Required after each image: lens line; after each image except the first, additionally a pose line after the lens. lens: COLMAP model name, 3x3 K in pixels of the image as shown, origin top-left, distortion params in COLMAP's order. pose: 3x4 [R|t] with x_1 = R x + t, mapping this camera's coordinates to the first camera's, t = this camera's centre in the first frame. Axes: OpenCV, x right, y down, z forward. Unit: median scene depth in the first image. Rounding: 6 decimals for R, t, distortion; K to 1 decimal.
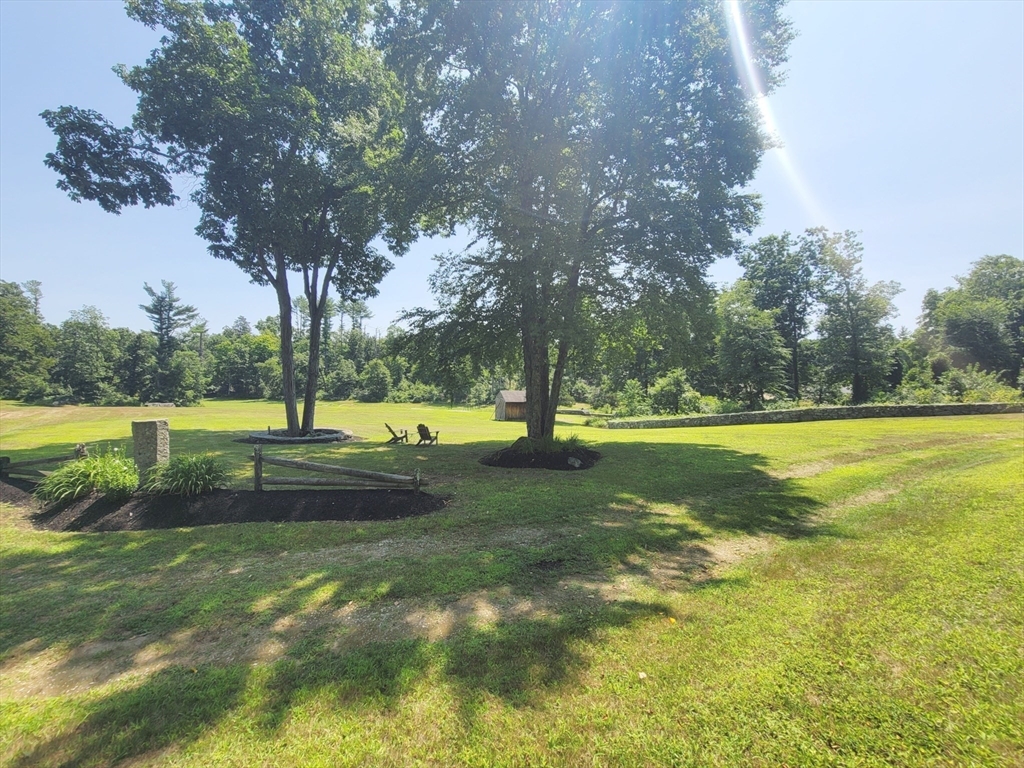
lens RADIAL K [[426.0, 0, 513.7], [0, 426.0, 378.5], [0, 0, 1]] dist [0.006314, 0.000329]
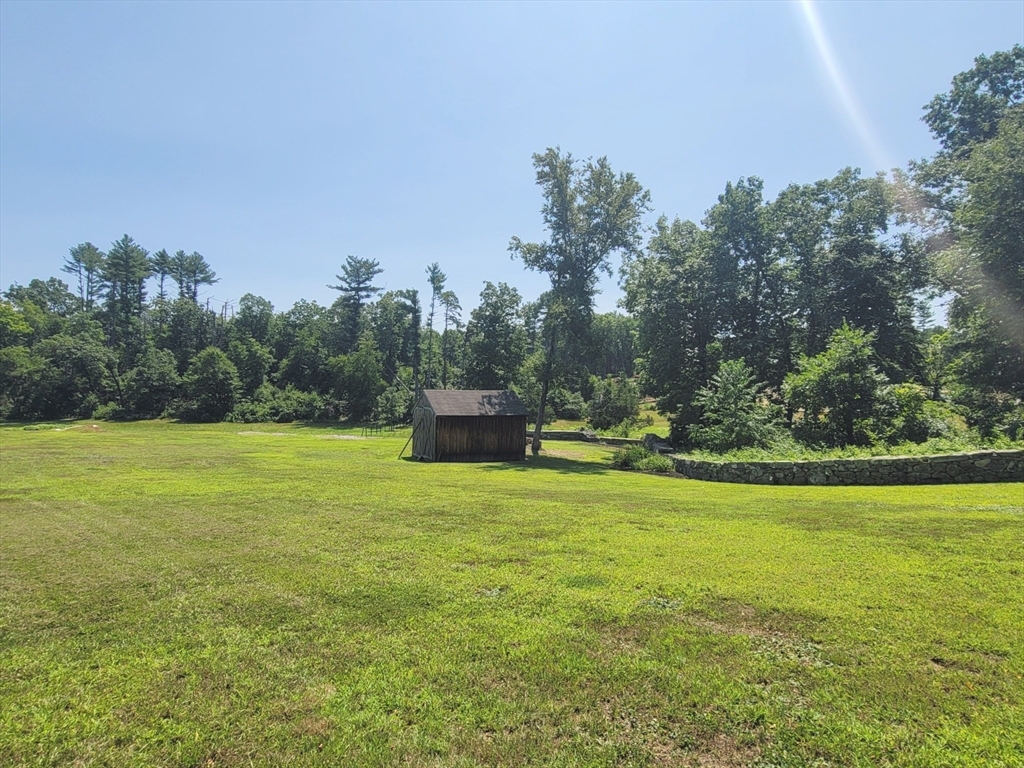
lens RADIAL K [[569.1, 0, 512.0], [0, 569.1, 384.0], [0, 0, 1]] dist [0.001117, 0.000307]
pose [[0.994025, -0.005635, 0.109007, -0.002633], [0.006397, 0.999957, -0.006646, 0.011931], [-0.108965, 0.007303, 0.994019, 0.188607]]
